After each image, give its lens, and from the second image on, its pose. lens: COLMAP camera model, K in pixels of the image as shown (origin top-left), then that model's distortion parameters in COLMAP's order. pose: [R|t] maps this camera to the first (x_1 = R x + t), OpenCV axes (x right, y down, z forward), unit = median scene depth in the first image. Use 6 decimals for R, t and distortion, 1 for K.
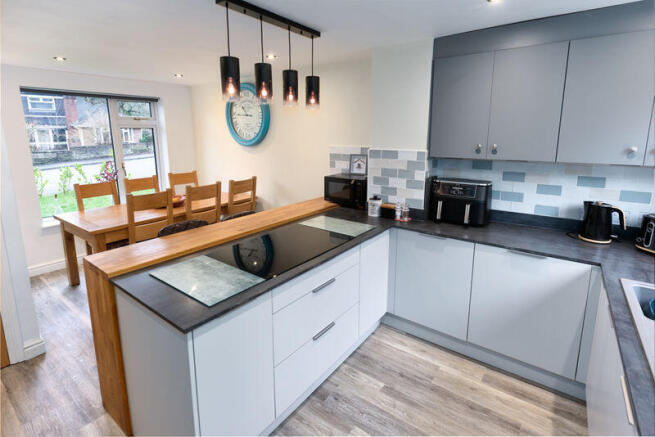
lens RADIAL K [[325.2, 0, 326.2], [0, 325.2, 186.5], [0, 0, 1]] dist [-0.001027, -0.000289]
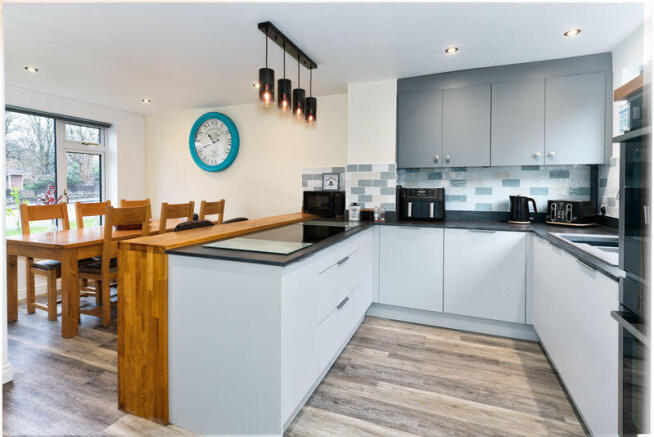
lens RADIAL K [[324.7, 0, 325.7], [0, 324.7, 186.6], [0, 0, 1]] dist [-0.001027, -0.000289]
pose [[0.965133, 0.004460, 0.261720, -0.280279], [0.038358, 0.986652, -0.158264, 0.166691], [-0.258933, 0.162784, 0.952079, -0.108169]]
